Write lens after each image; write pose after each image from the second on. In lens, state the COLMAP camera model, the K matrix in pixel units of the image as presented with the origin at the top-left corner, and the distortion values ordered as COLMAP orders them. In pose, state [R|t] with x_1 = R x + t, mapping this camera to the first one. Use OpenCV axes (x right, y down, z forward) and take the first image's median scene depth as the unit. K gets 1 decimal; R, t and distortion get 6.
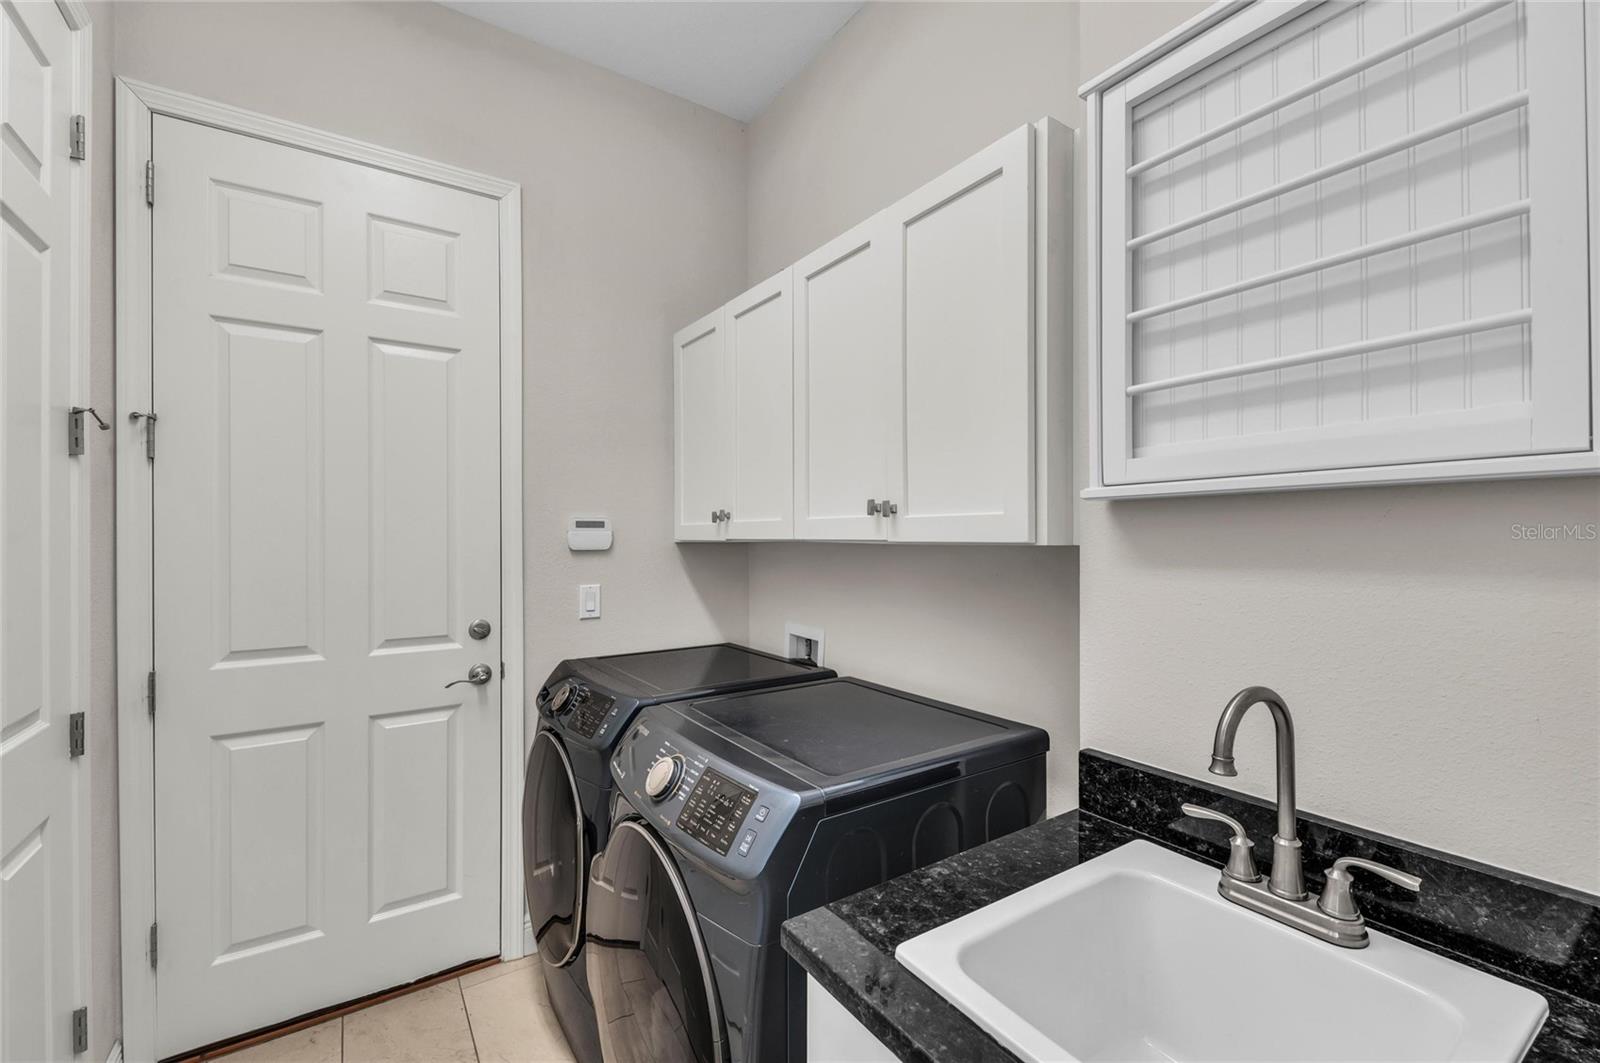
lens RADIAL K [[692.8, 0, 804.0], [0, 692.8, 534.2], [0, 0, 1]] dist [0.017754, 0.000153]
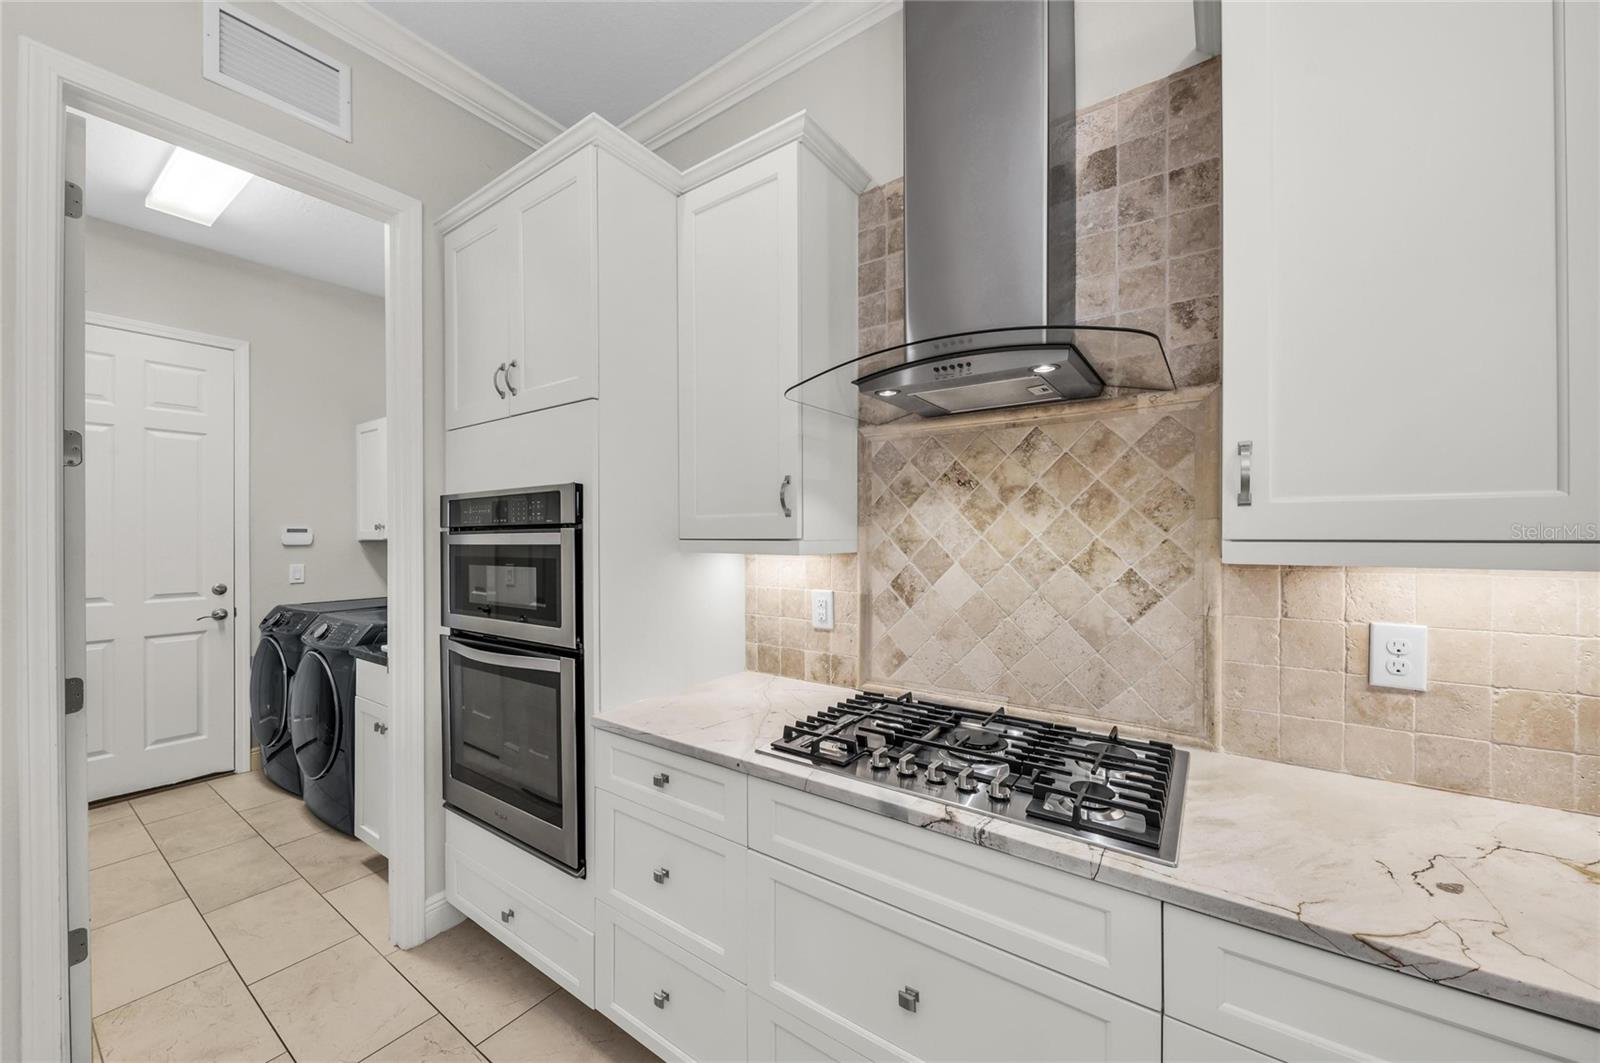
lens RADIAL K [[595.9, 0, 792.8], [0, 595.9, 536.6], [0, 0, 1]] dist [0.002679, -0.000034]
pose [[0.932919, 0.000700, 0.360087, 0.366412], [-0.000270, 0.999999, -0.001245, 0.002901], [-0.360087, 0.001065, 0.932918, -0.991477]]
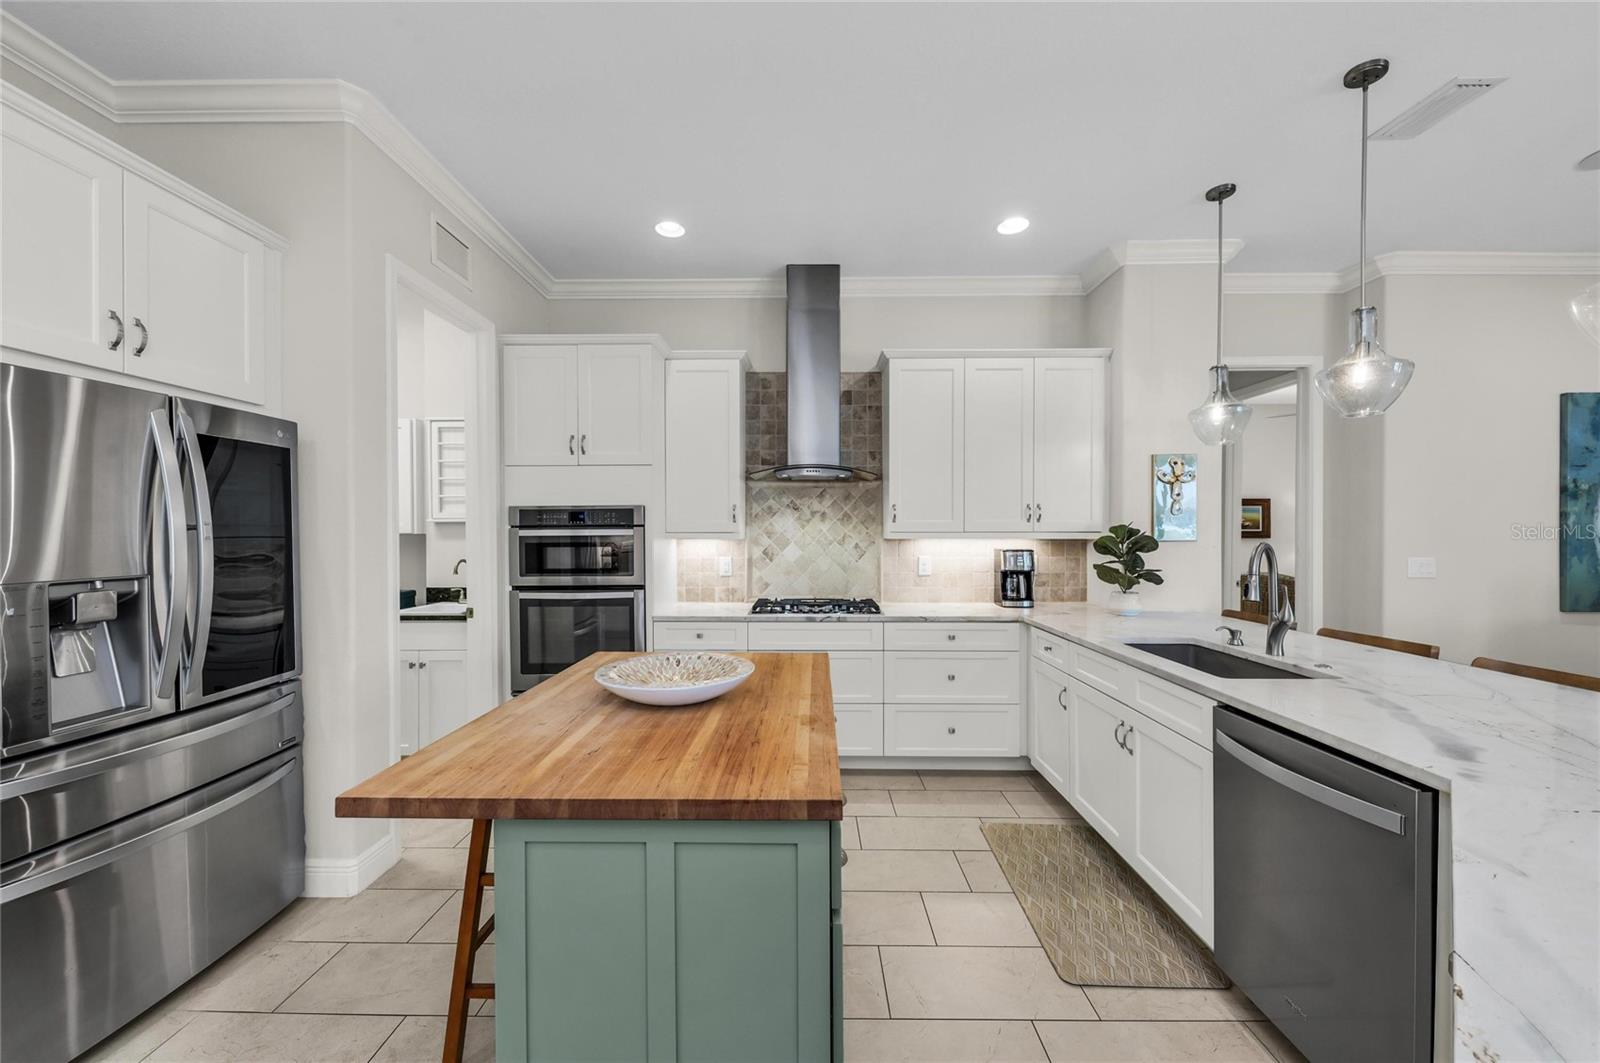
lens RADIAL K [[595.9, 0, 802.1], [0, 595.9, 535.9], [0, 0, 1]] dist [0.002679, -0.000034]
pose [[0.561138, -0.005310, 0.827705, -0.631807], [0.000907, 0.999983, 0.005801, 0.005510], [-0.827721, -0.002505, 0.561134, -1.392037]]
